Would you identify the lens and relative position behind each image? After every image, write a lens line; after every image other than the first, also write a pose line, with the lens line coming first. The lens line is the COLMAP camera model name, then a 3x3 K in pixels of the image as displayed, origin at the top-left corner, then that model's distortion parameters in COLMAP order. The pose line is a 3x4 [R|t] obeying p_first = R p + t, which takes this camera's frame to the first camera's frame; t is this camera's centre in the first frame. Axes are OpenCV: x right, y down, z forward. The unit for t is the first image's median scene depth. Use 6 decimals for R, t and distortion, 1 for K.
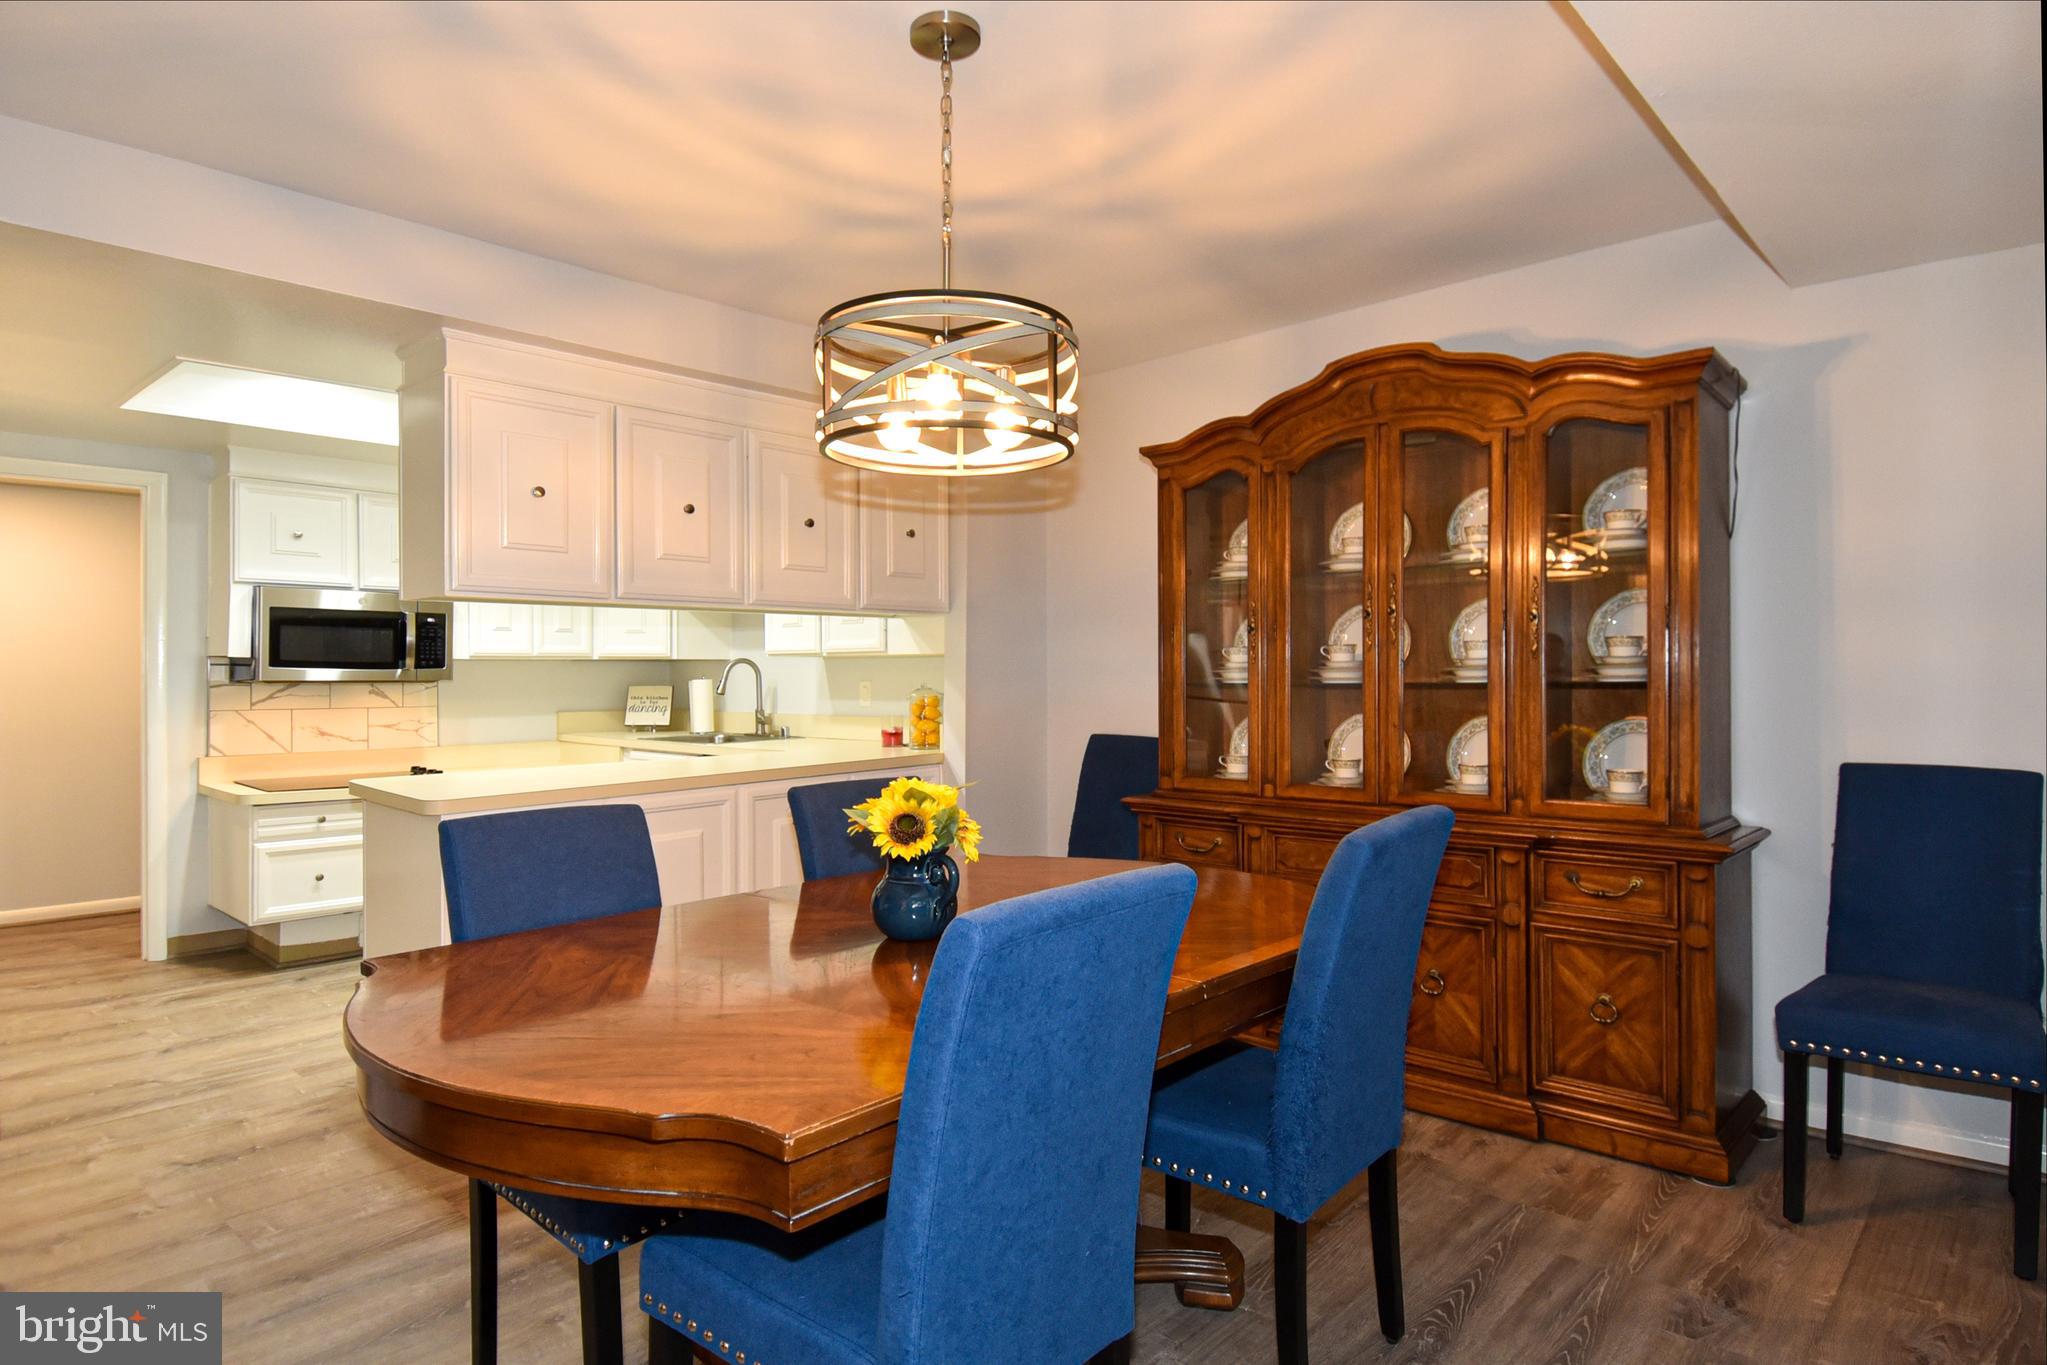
lens RADIAL K [[1124.0, 0, 961.4], [0, 1124.0, 696.1], [0, 0, 1]] dist [0.058290, -0.028074]
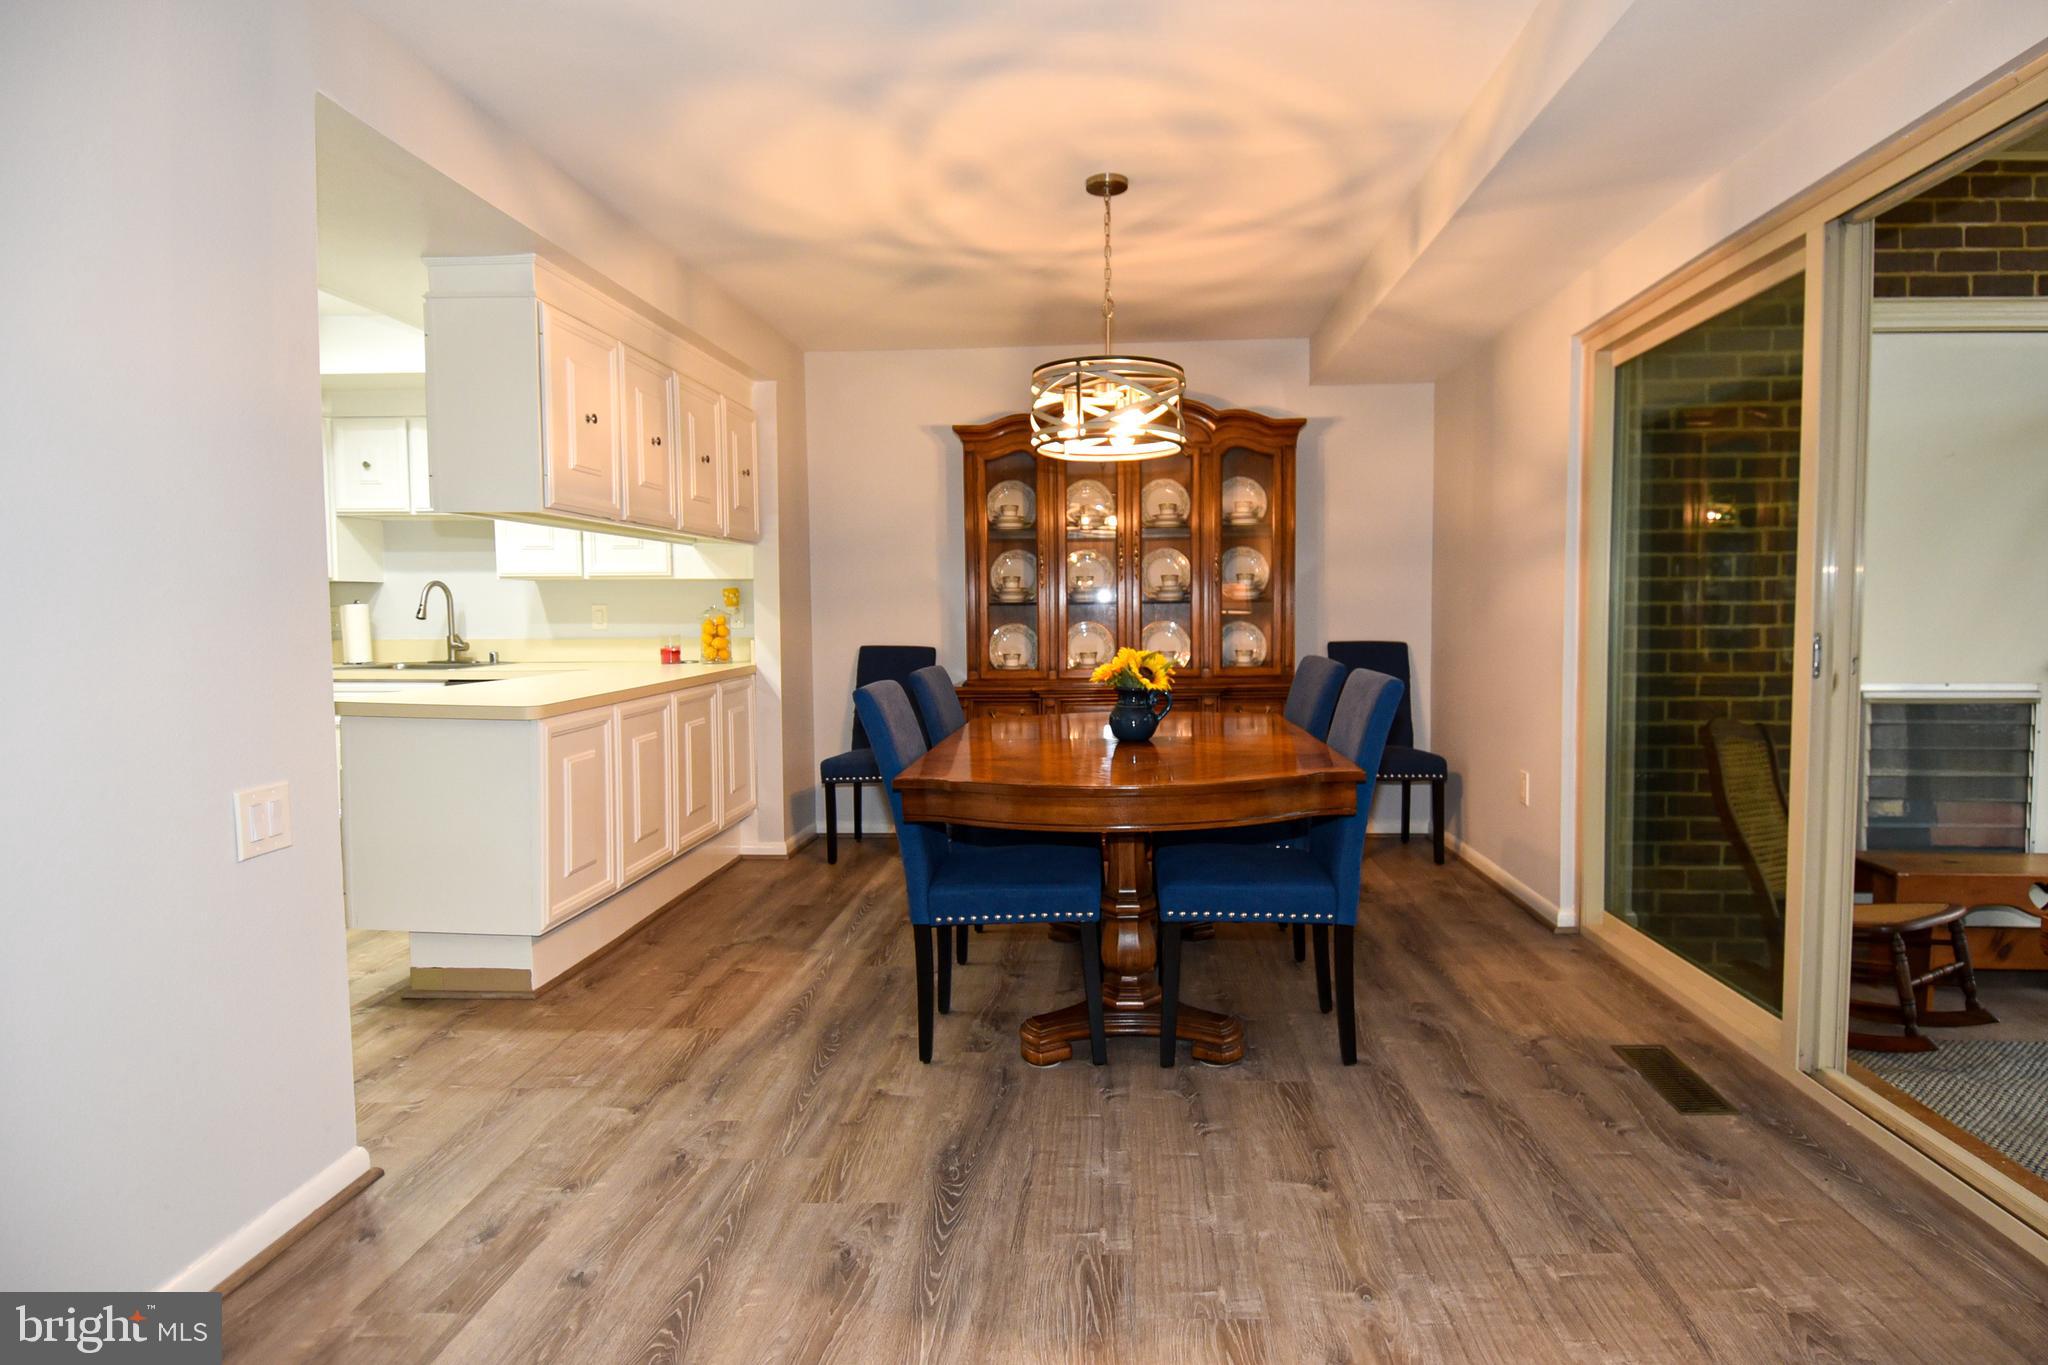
lens RADIAL K [[1101.2, 0, 1073.7], [0, 1101.2, 676.9], [0, 0, 1]] dist [0.046494, -0.047411]
pose [[0.747429, -0.040971, 0.663077, -0.654171], [0.018199, 0.998985, 0.041213, 0.028308], [-0.664092, -0.018736, 0.747416, -0.085197]]
